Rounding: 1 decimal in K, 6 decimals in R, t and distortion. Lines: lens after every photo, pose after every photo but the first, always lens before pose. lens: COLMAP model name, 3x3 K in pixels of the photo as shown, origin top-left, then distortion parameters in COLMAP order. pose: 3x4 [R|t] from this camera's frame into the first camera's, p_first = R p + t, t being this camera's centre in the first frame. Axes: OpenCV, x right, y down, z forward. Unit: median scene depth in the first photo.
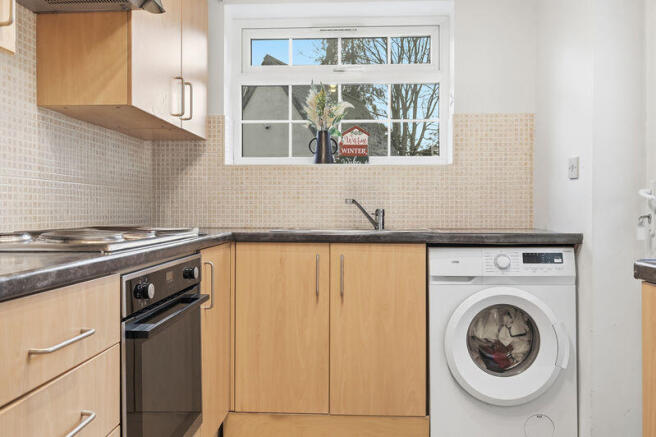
lens RADIAL K [[509.1, 0, 328.4], [0, 509.1, 216.8], [0, 0, 1]] dist [0.007648, -0.006448]
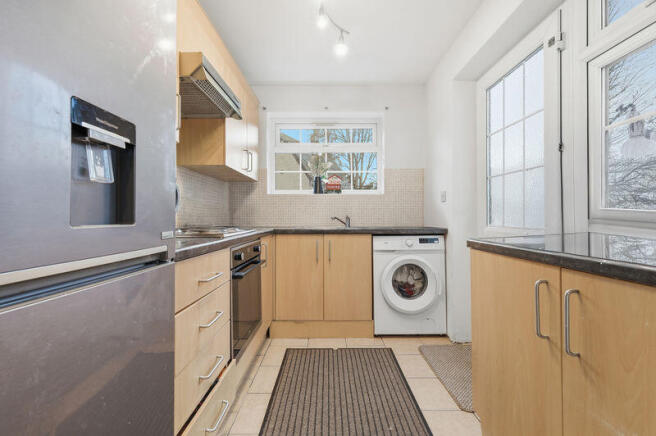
lens RADIAL K [[285.8, 0, 327.4], [0, 285.8, 217.4], [0, 0, 1]] dist [-0.000965, -0.000097]
pose [[0.998695, -0.004204, 0.050889, -0.038304], [0.005001, 0.999867, -0.015542, 0.003919], [-0.050817, 0.015777, 0.998583, -0.113884]]
